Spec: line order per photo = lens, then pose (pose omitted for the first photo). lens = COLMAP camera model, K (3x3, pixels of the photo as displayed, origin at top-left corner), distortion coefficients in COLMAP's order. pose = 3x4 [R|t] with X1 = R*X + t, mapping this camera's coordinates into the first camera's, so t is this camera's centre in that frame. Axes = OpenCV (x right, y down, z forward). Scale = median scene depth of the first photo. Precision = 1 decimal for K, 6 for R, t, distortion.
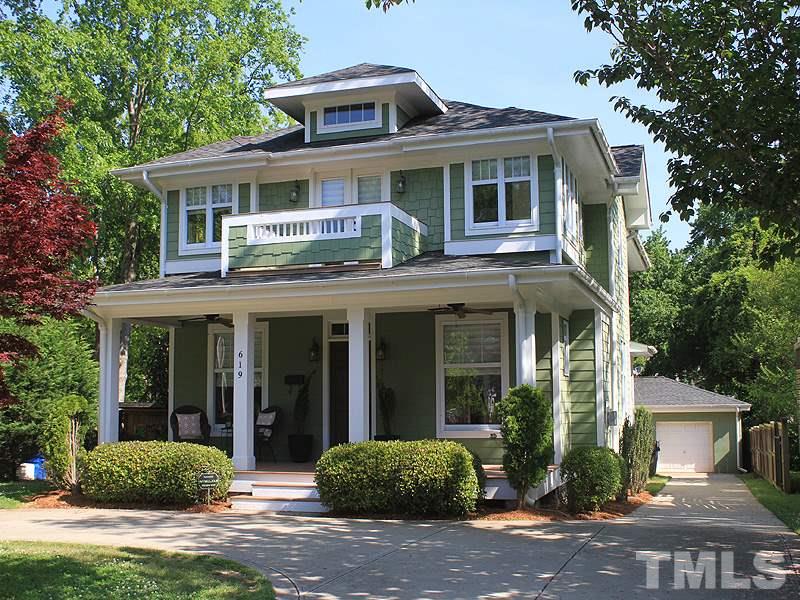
lens RADIAL K [[915.8, 0, 400.9], [0, 915.8, 299.0], [0, 0, 1]] dist [-0.016584, 0.000000]
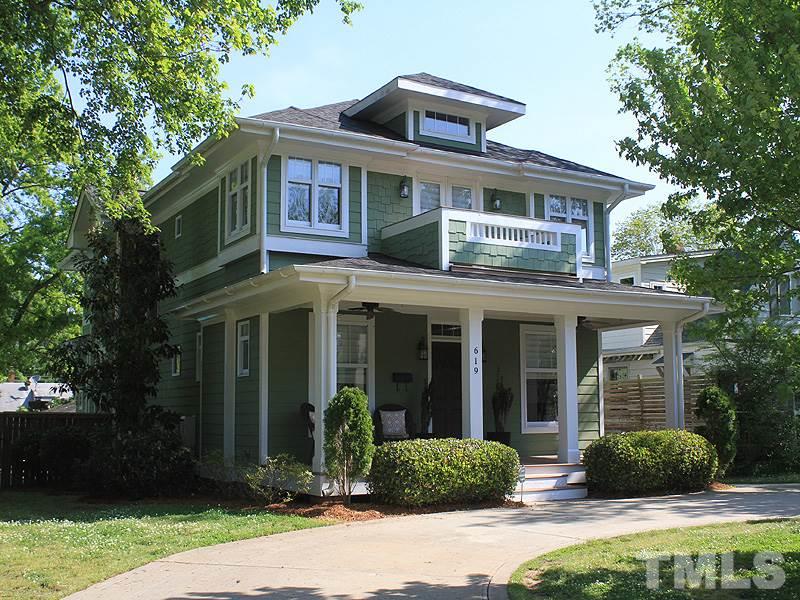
lens RADIAL K [[915.8, 0, 401.3], [0, 915.8, 302.6], [0, 0, 1]] dist [-0.016584, 0.000000]
pose [[0.649413, 0.095195, 0.754454, -0.960335], [-0.087545, 0.994896, -0.050177, 0.063760], [-0.755379, -0.033463, 0.654433, 0.398326]]
